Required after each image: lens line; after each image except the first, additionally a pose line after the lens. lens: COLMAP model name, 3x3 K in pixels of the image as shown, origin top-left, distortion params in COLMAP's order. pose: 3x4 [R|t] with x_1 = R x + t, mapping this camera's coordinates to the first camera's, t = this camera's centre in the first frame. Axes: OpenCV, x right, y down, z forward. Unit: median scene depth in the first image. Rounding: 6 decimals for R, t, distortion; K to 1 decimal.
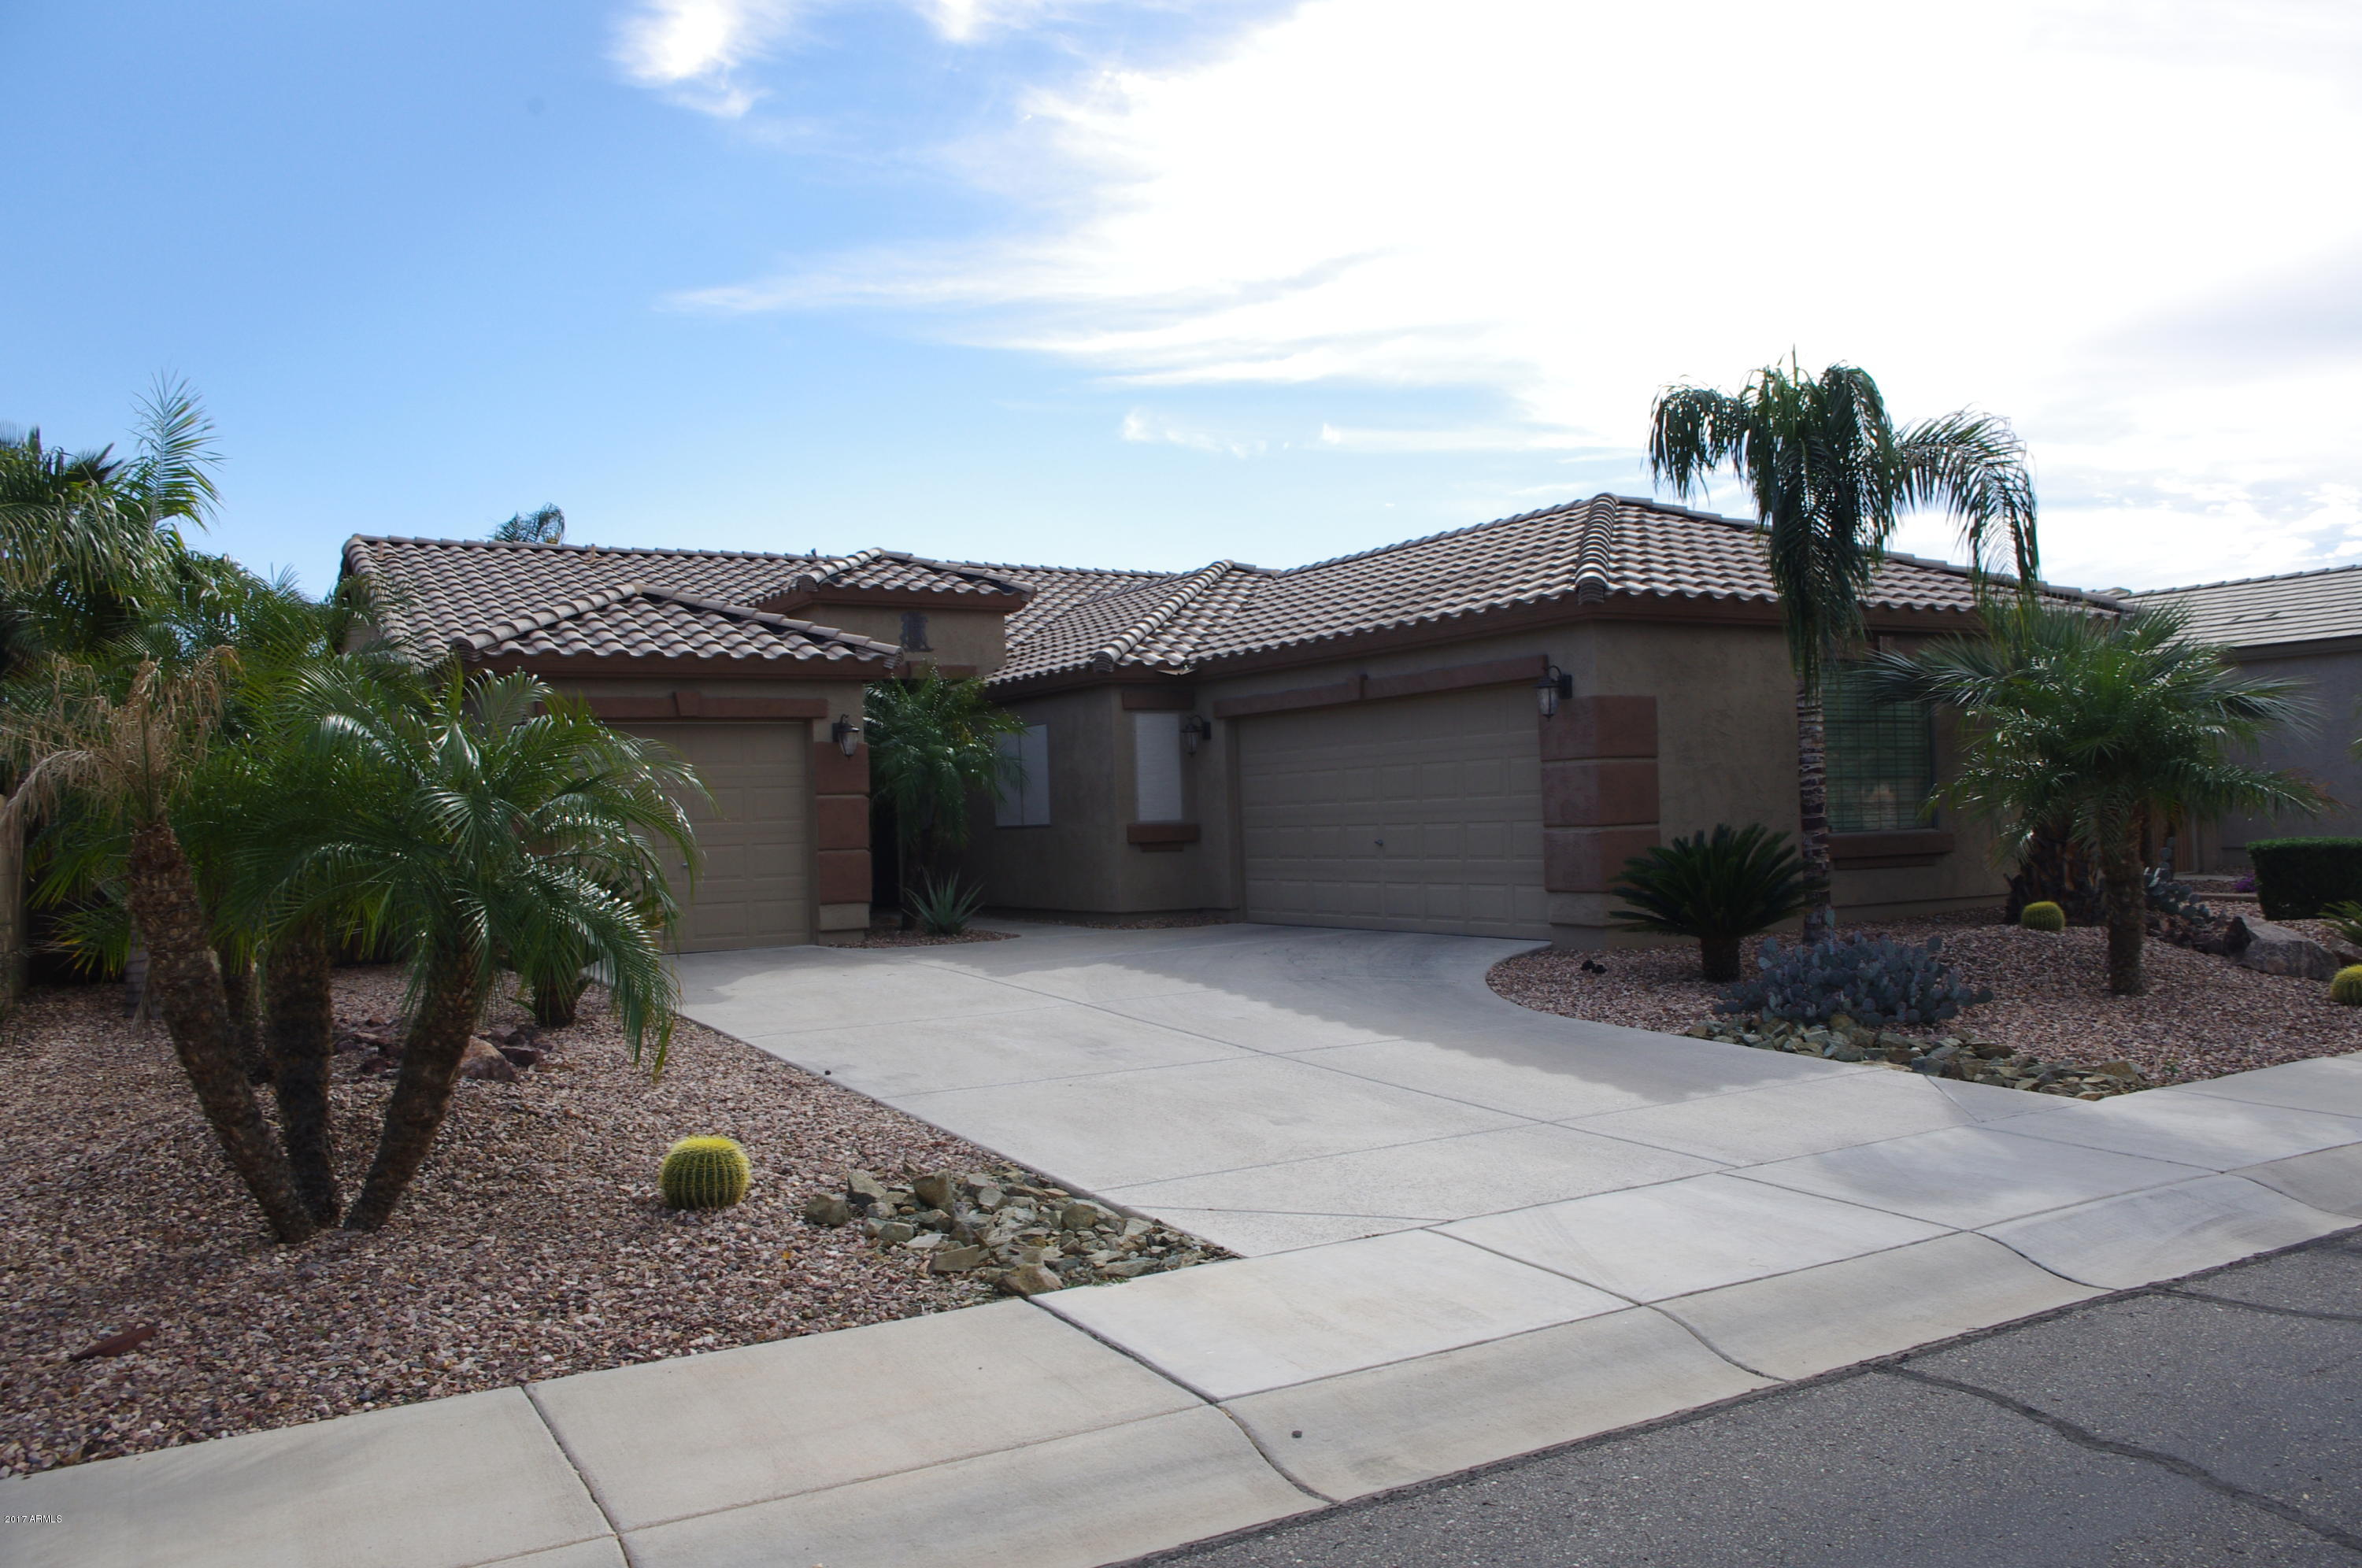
lens RADIAL K [[1867.2, 0, 1192.7], [0, 1867.2, 784.6], [0, 0, 1]] dist [-0.042256, 0.066820]
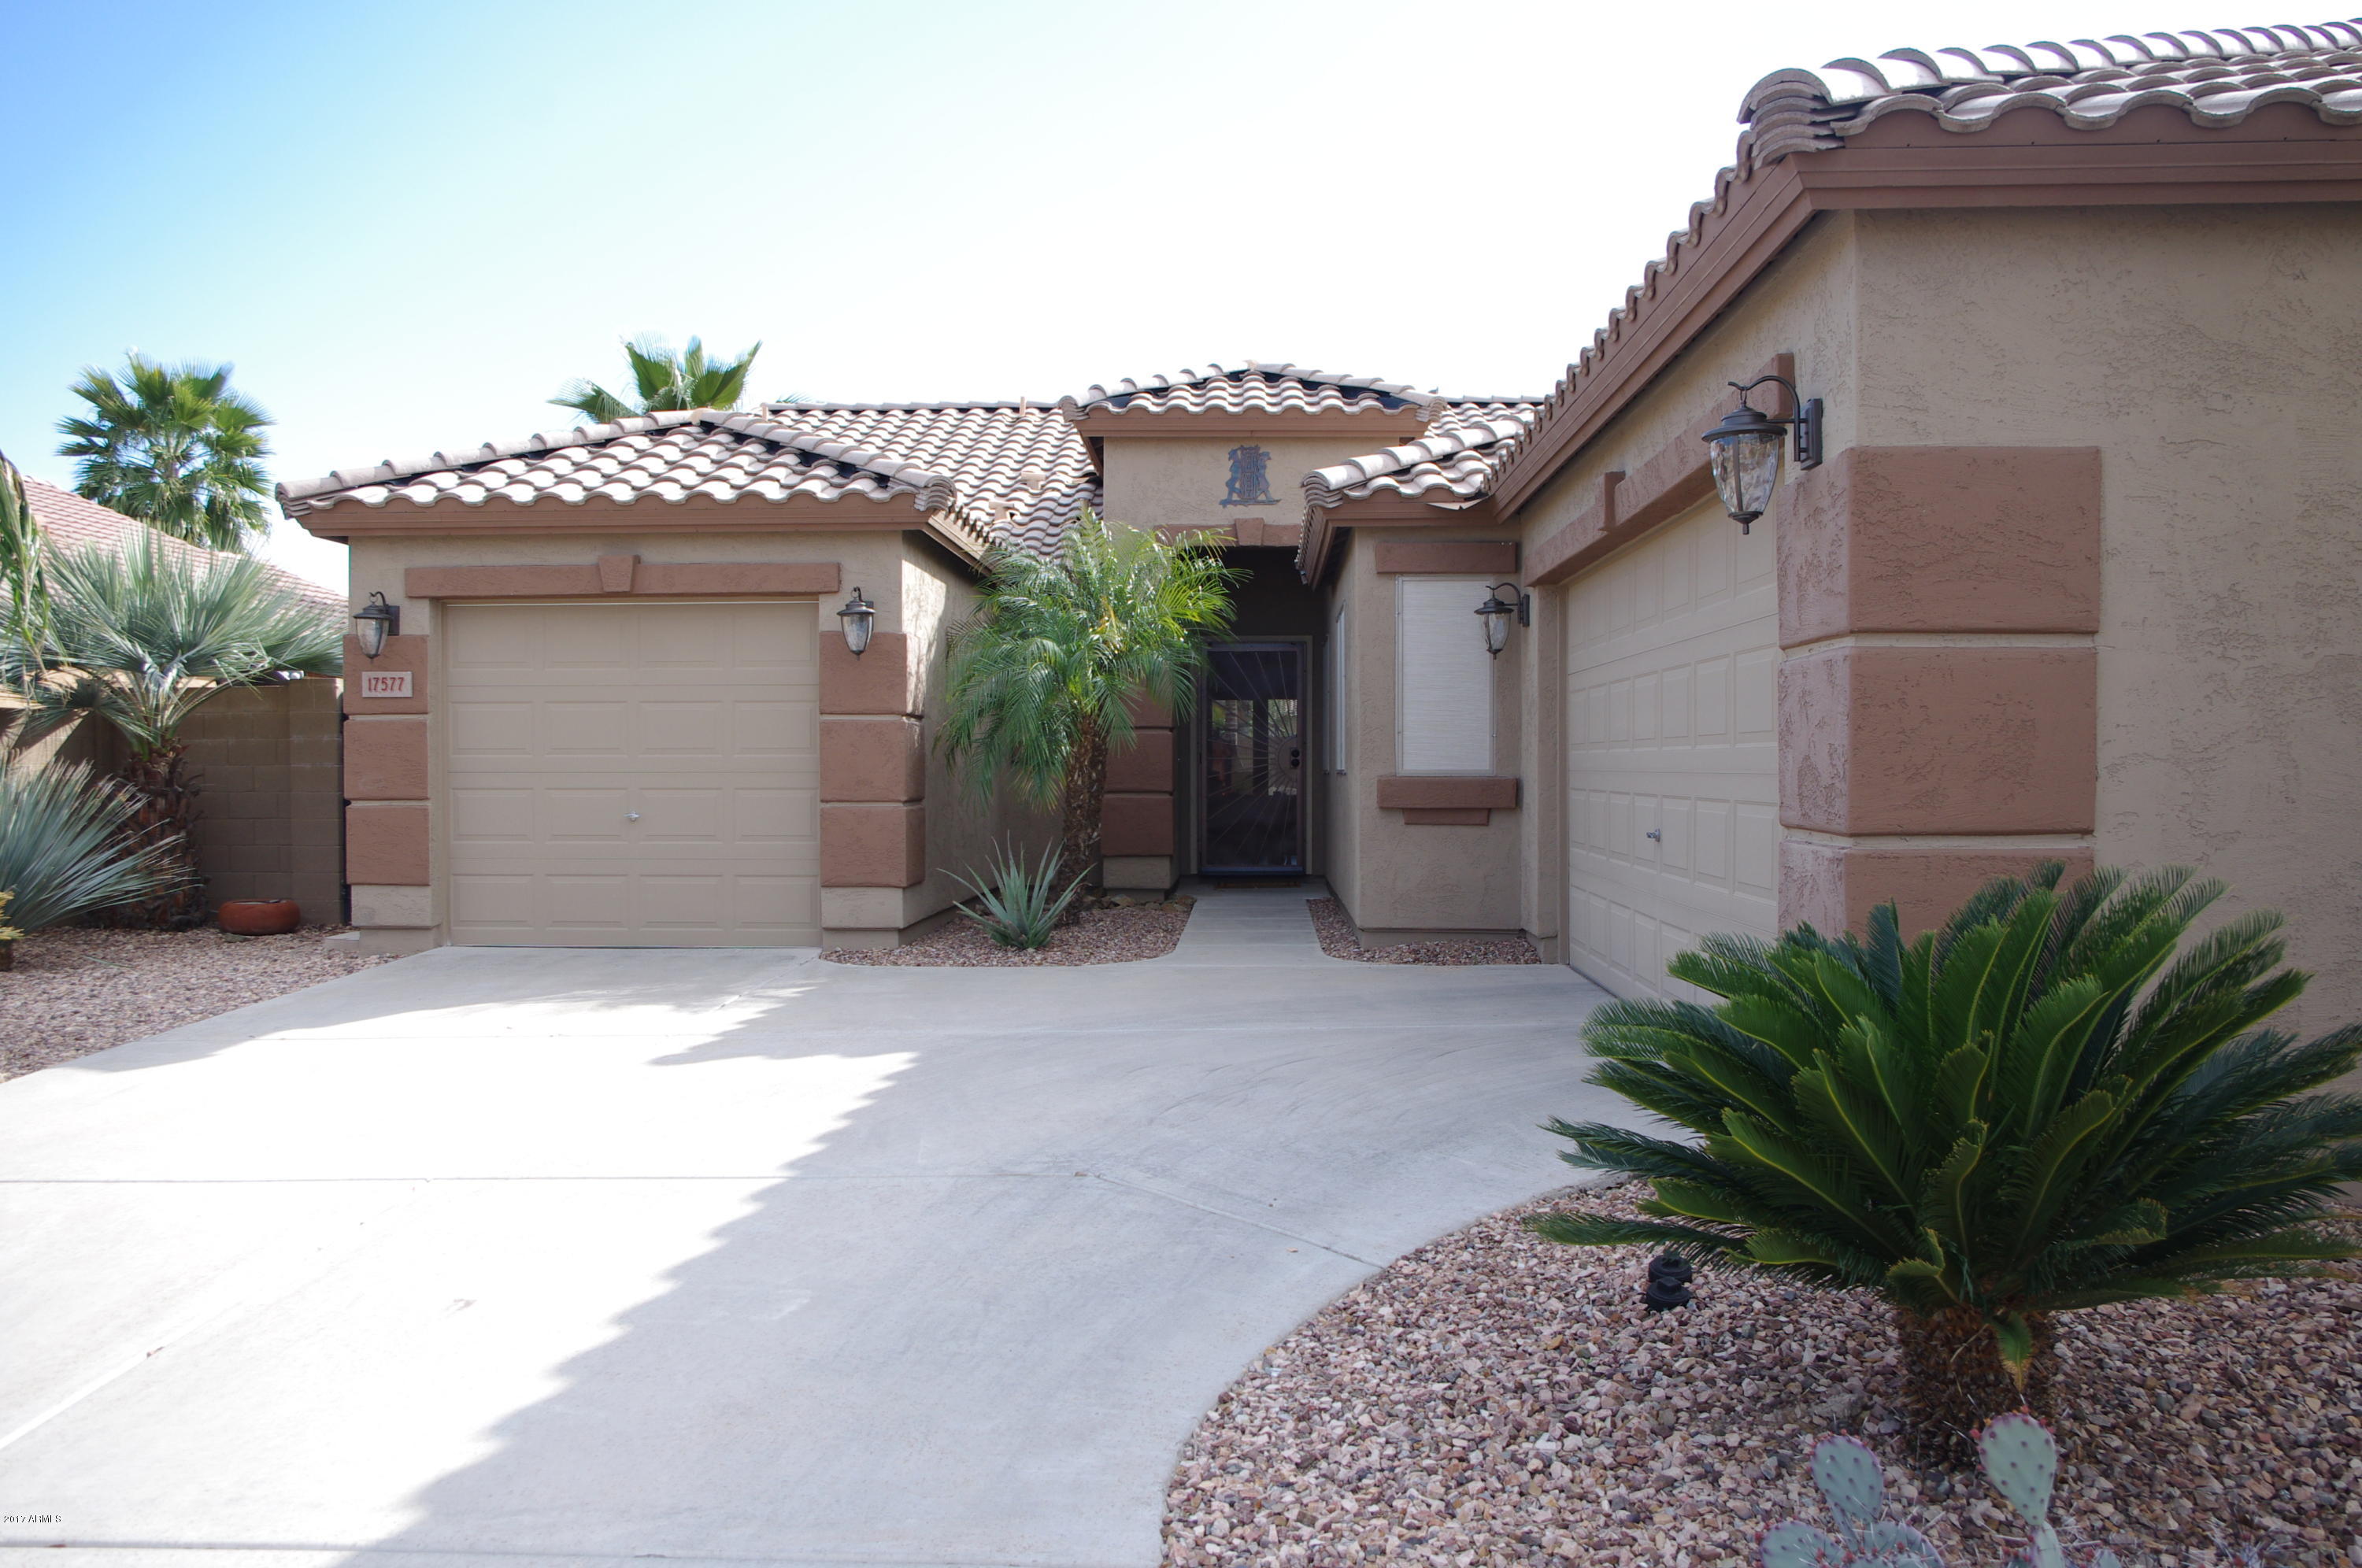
lens RADIAL K [[1867.2, 0, 1167.3], [0, 1867.2, 778.1], [0, 0, 1]] dist [-0.042256, 0.066820]
pose [[0.847385, 0.034583, -0.529851, 0.234416], [-0.015451, 0.999060, 0.040496, 0.000166], [0.530754, -0.026129, 0.847123, 0.523564]]
